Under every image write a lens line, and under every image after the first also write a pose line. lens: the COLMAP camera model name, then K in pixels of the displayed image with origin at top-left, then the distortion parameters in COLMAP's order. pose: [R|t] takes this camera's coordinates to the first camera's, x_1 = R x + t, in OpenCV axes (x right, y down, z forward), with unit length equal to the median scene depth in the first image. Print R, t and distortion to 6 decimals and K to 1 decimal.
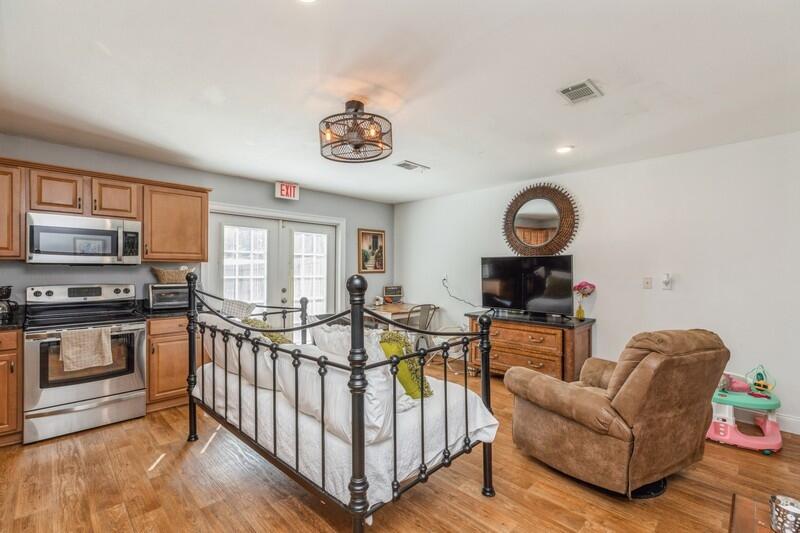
lens RADIAL K [[366.2, 0, 395.2], [0, 366.2, 268.3], [0, 0, 1]] dist [0.004769, 0.000383]
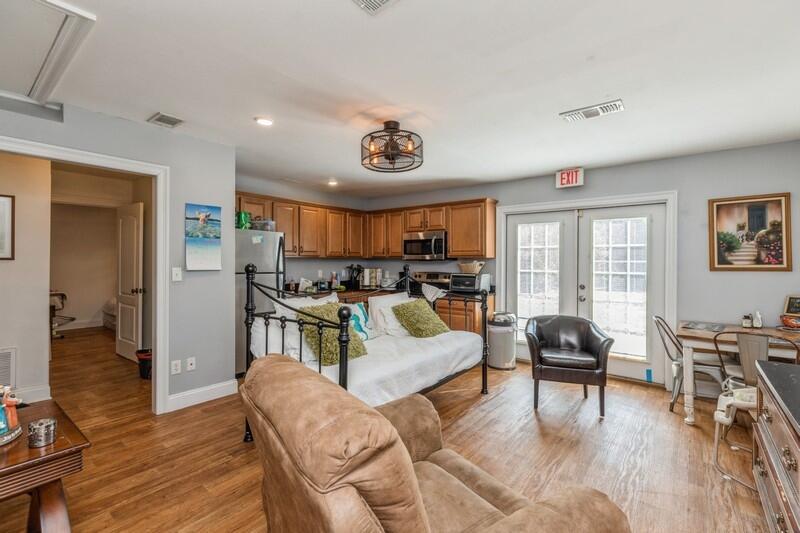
lens RADIAL K [[366.2, 0, 394.7], [0, 366.2, 262.0], [0, 0, 1]] dist [0.004769, 0.000383]
pose [[0.109066, -0.003685, -0.994028, 0.545832], [-0.003015, 0.999987, -0.004038, 0.003724], [0.994030, 0.003438, 0.109053, 0.449195]]
